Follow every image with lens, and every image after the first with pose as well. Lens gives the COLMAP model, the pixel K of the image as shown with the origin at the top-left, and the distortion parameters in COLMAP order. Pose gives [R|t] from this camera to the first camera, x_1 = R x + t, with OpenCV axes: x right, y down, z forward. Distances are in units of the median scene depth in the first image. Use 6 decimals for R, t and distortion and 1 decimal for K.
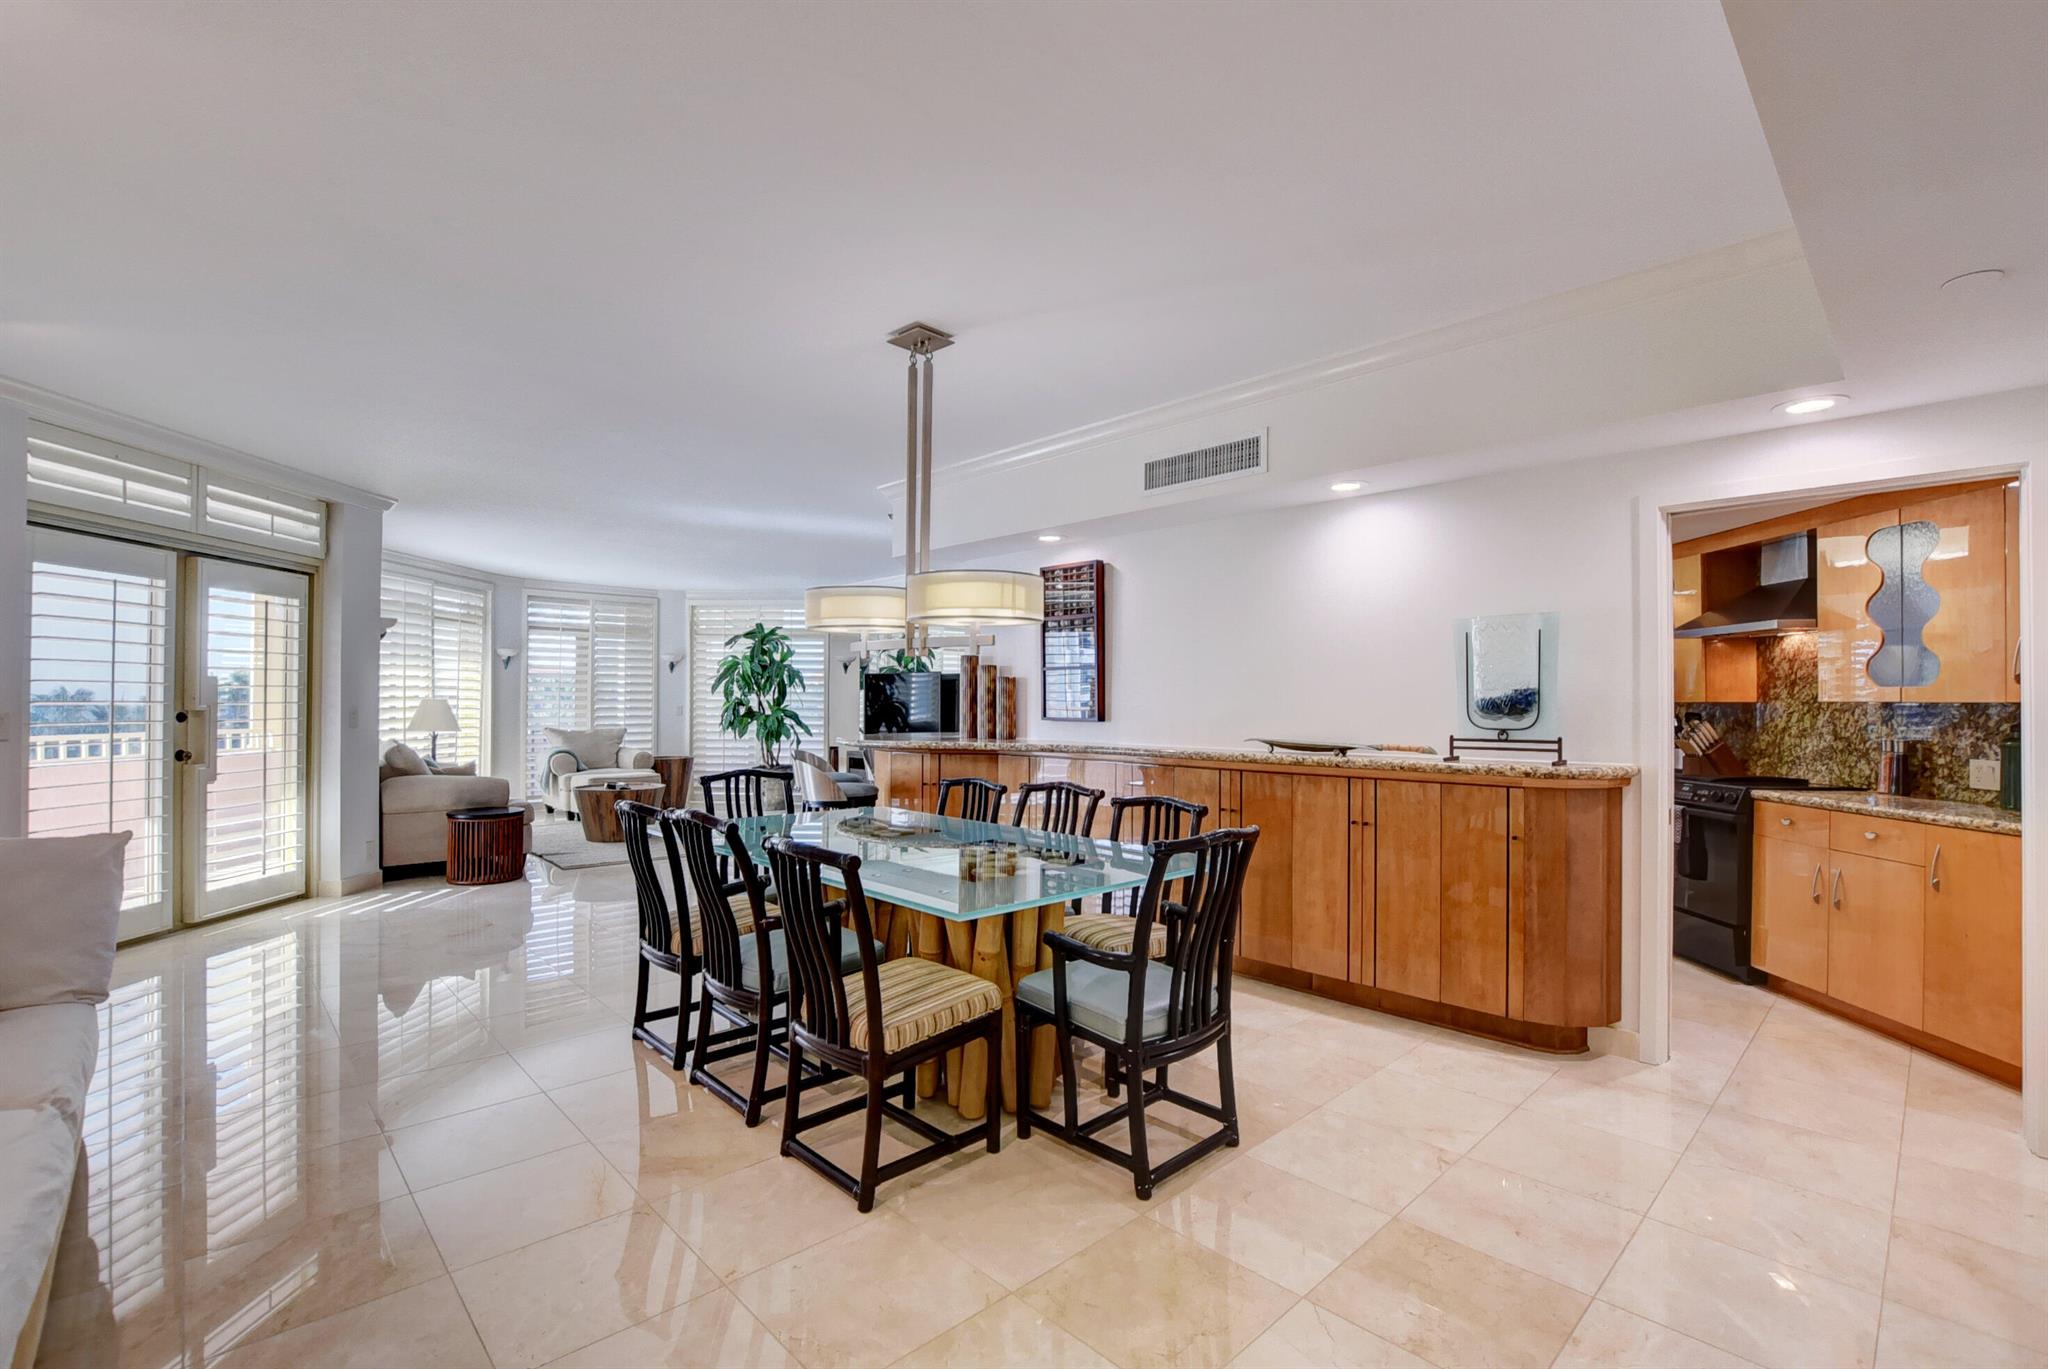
lens RADIAL K [[903.4, 0, 1023.8], [0, 903.4, 694.6], [0, 0, 1]] dist [-0.036726, 0.005659]
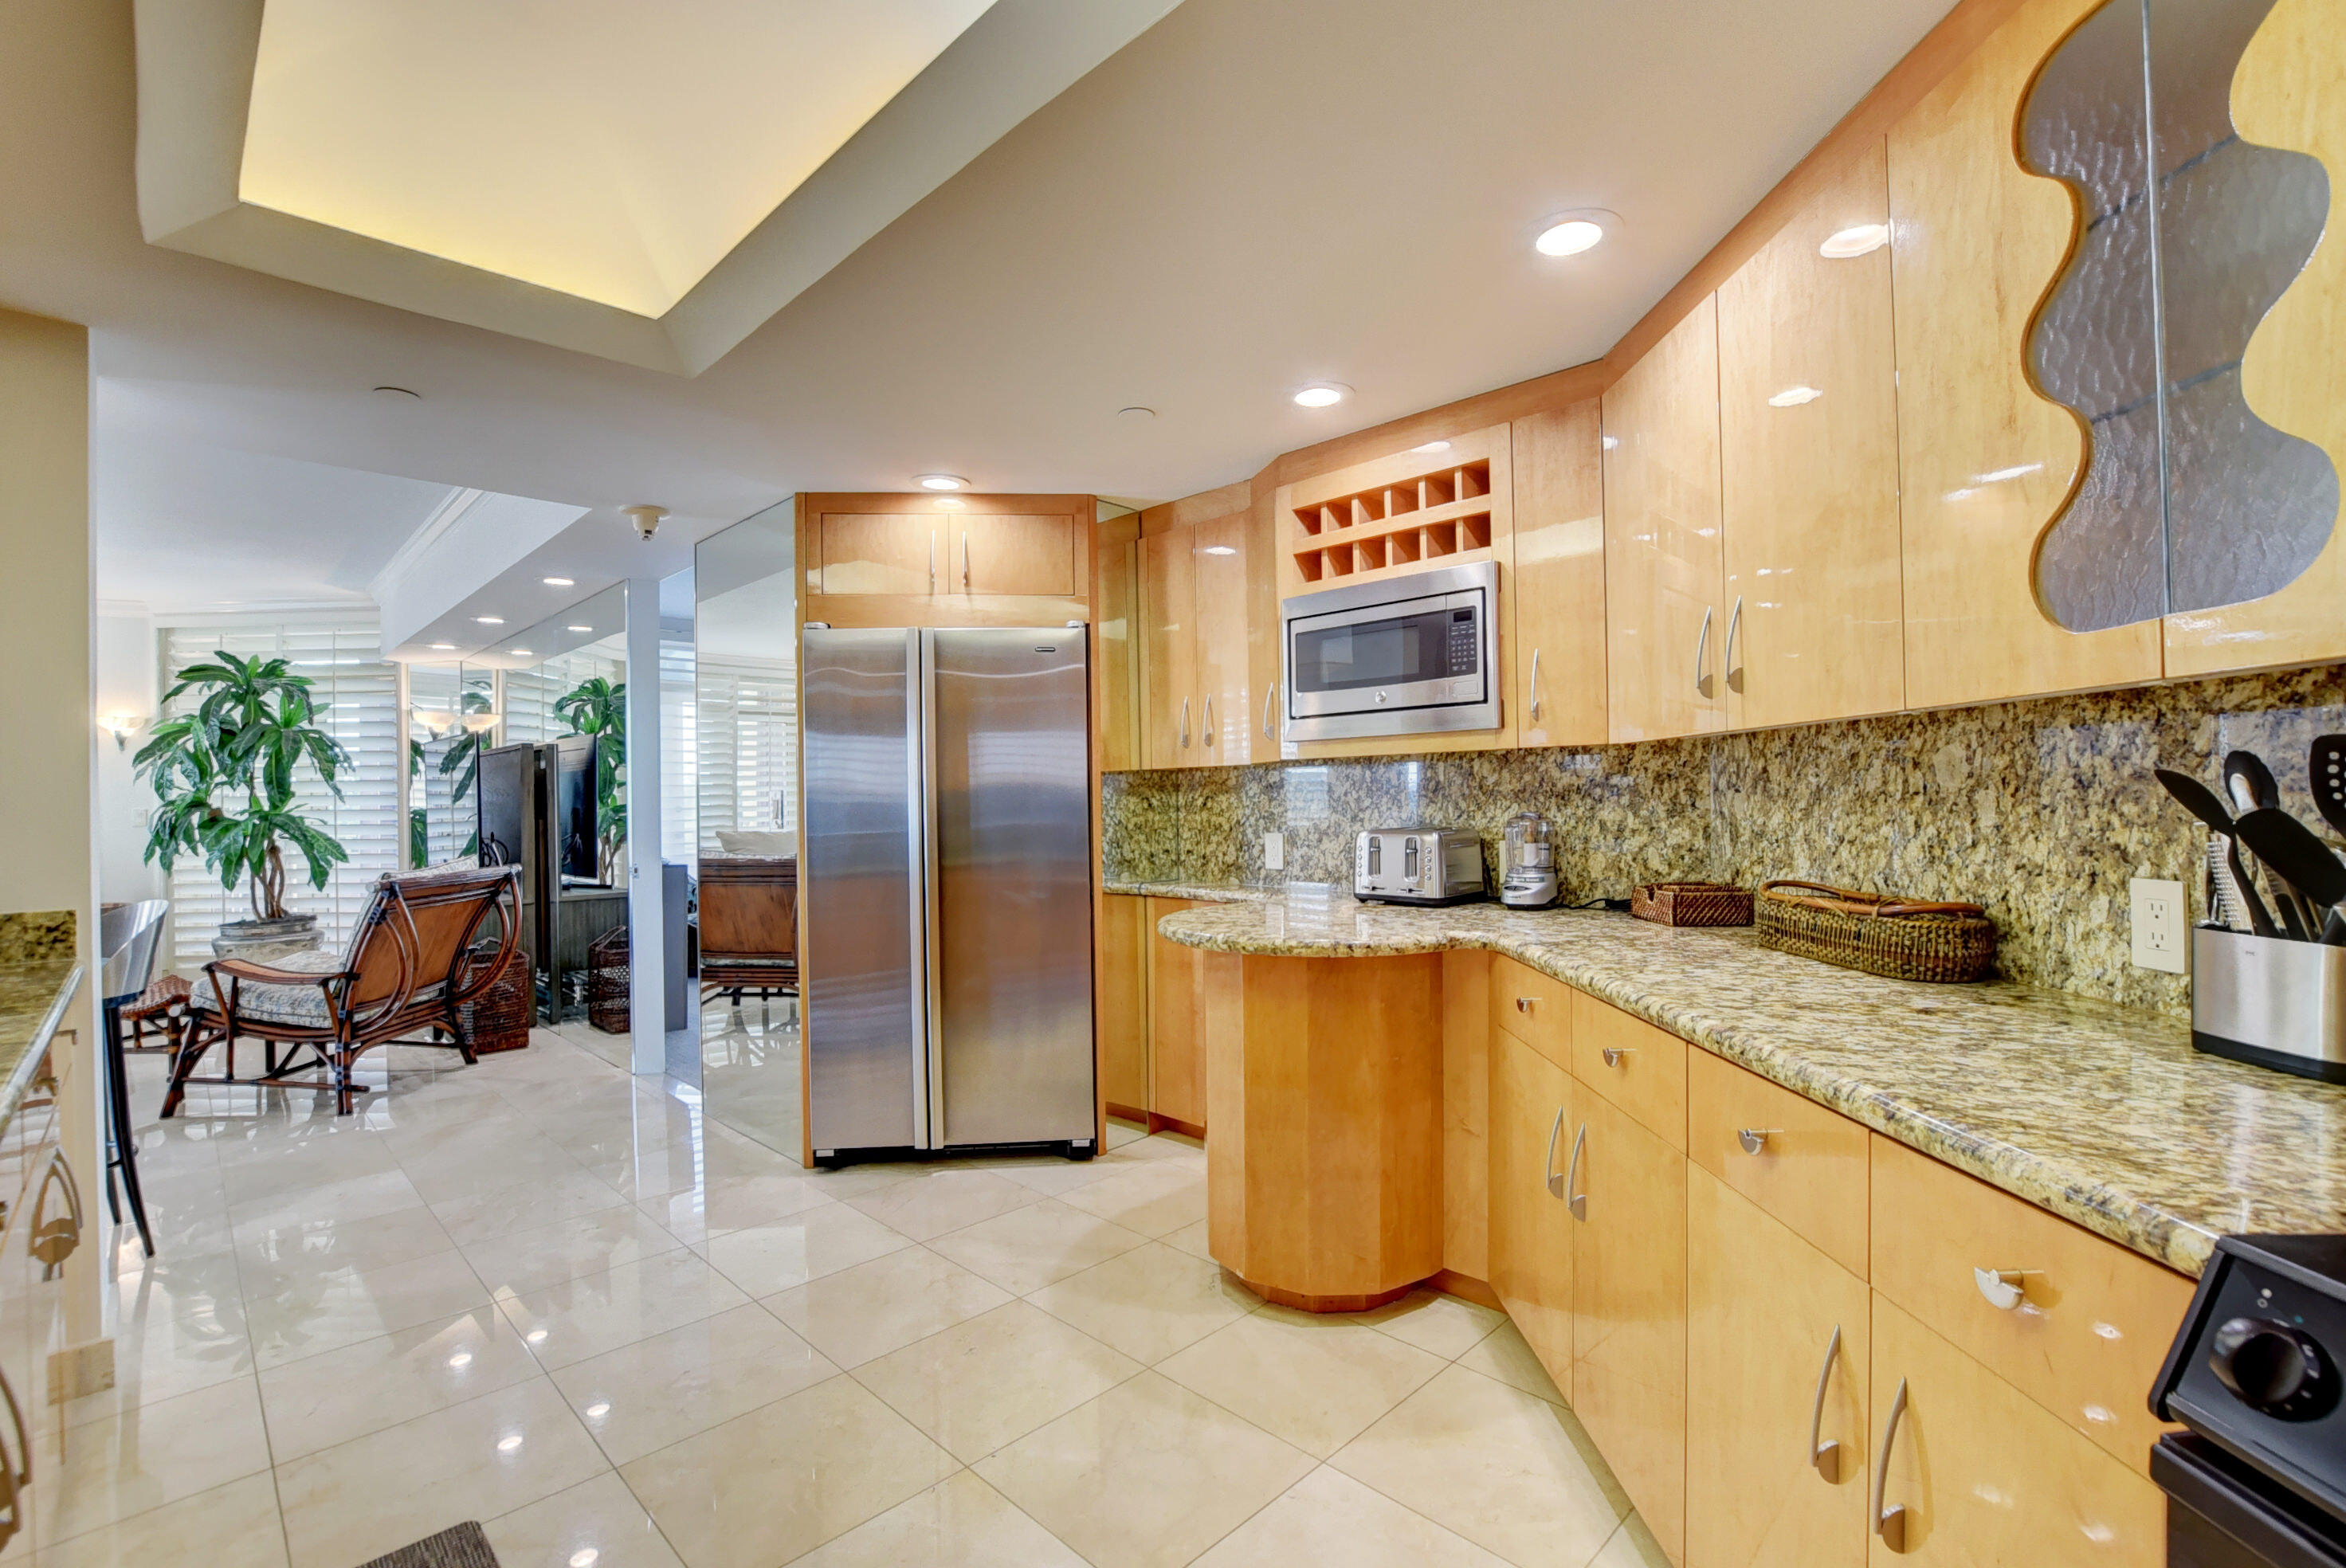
lens RADIAL K [[1034.8, 0, 1172.8], [0, 1034.8, 795.6], [0, 0, 1]] dist [-0.036726, 0.005659]
pose [[0.999318, -0.020492, 0.030714, 0.325834], [0.020297, 0.999772, 0.006643, 0.016720], [-0.030843, -0.006015, 0.999506, 0.517981]]
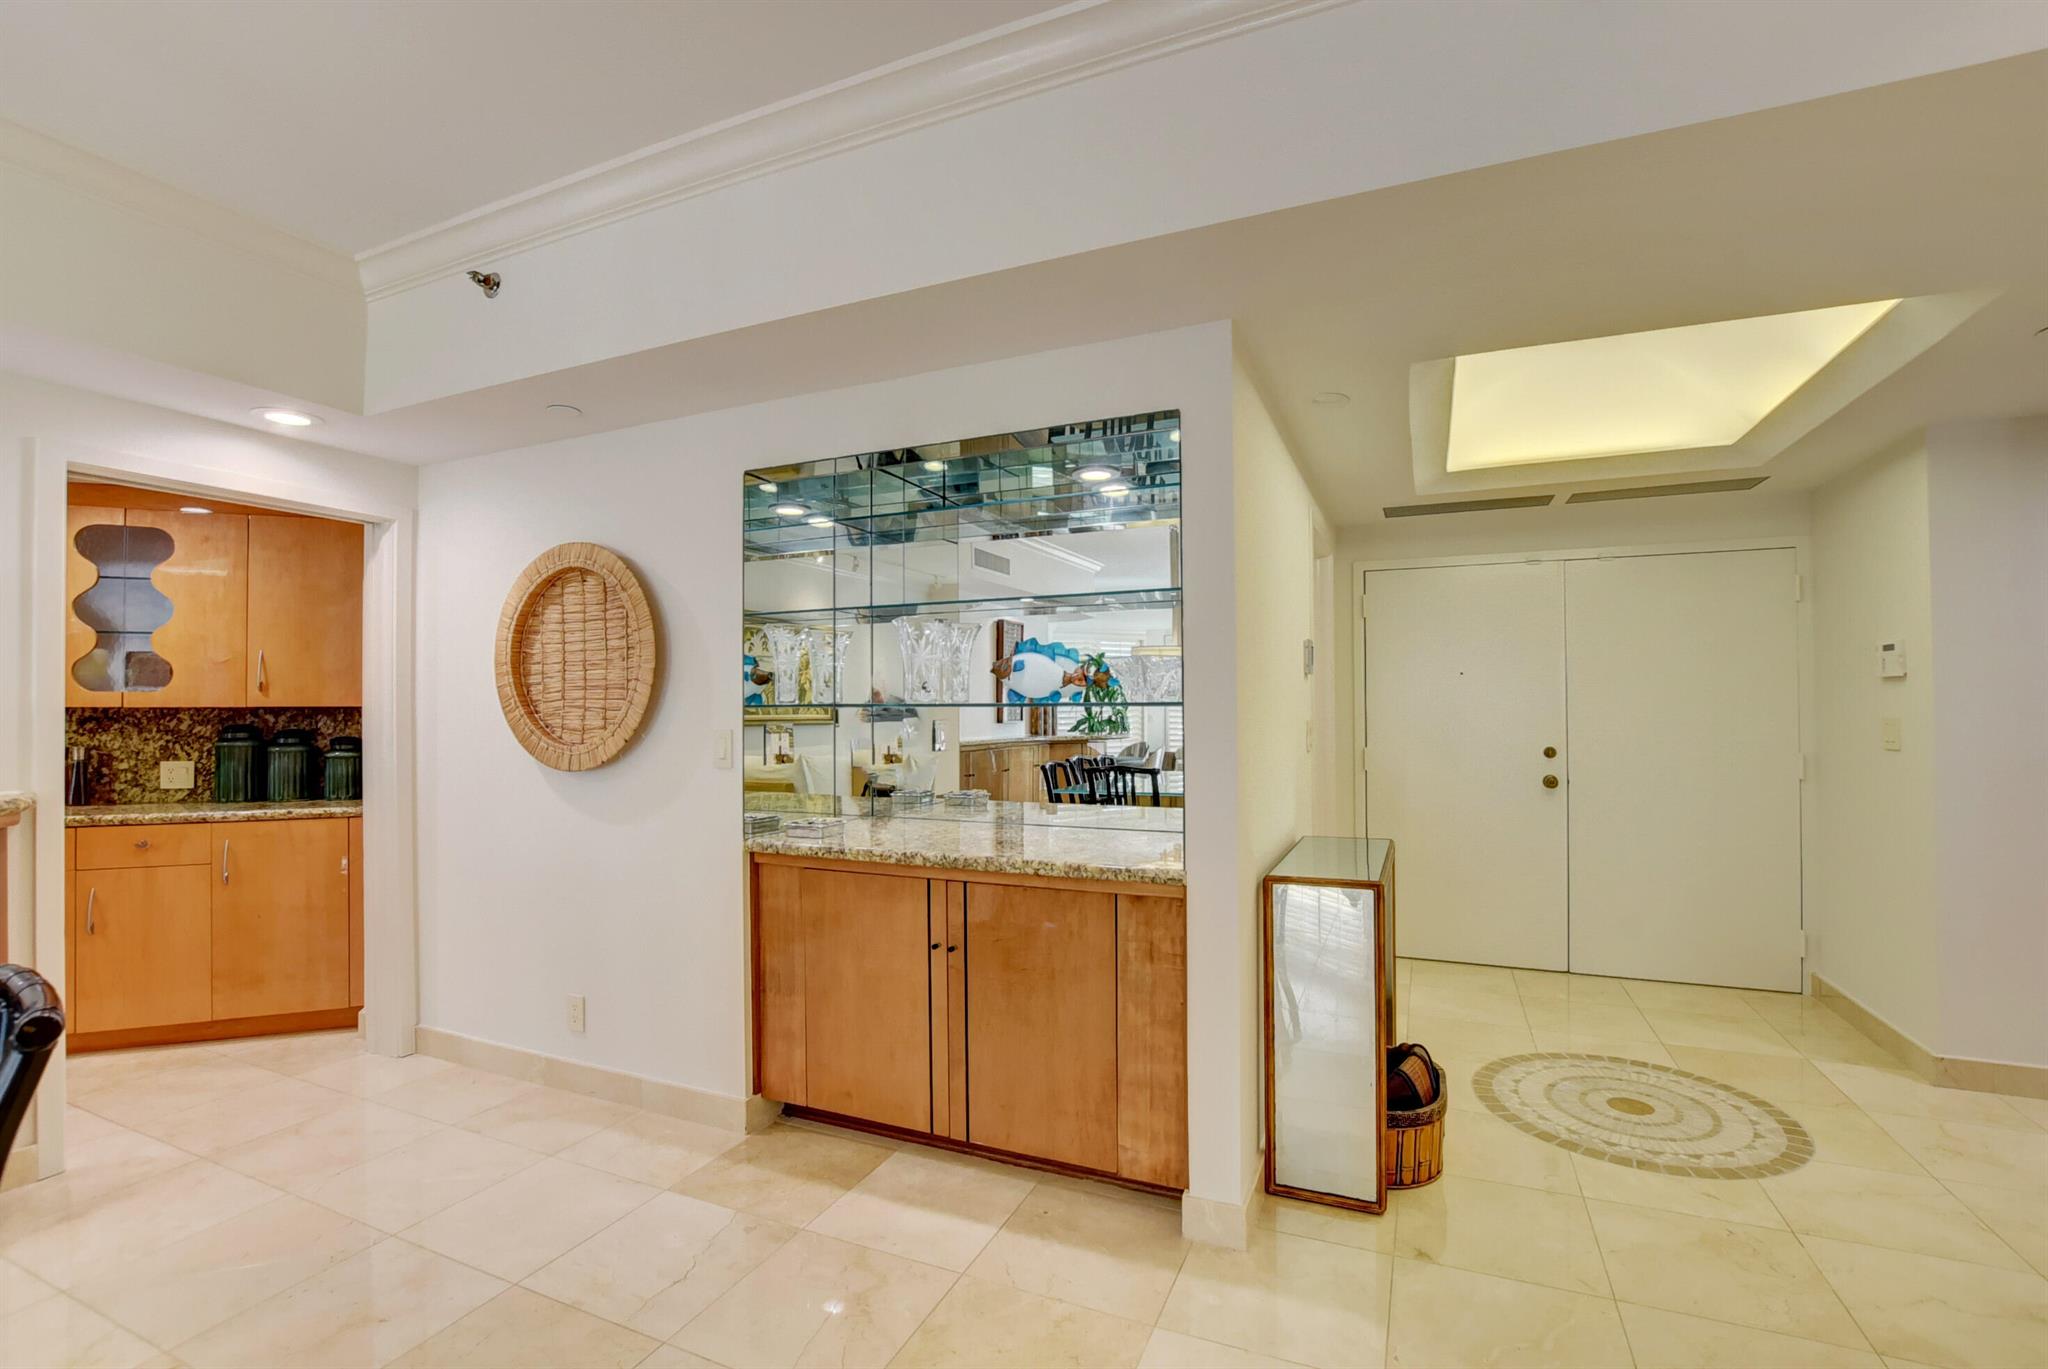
lens RADIAL K [[903.4, 0, 1023.8], [0, 903.4, 694.6], [0, 0, 1]] dist [-0.036726, 0.005659]
pose [[-0.382614, 0.010469, 0.923849, -0.126397], [-0.004272, 0.999905, -0.013101, 0.001425], [-0.923898, -0.008959, -0.382533, 0.199299]]
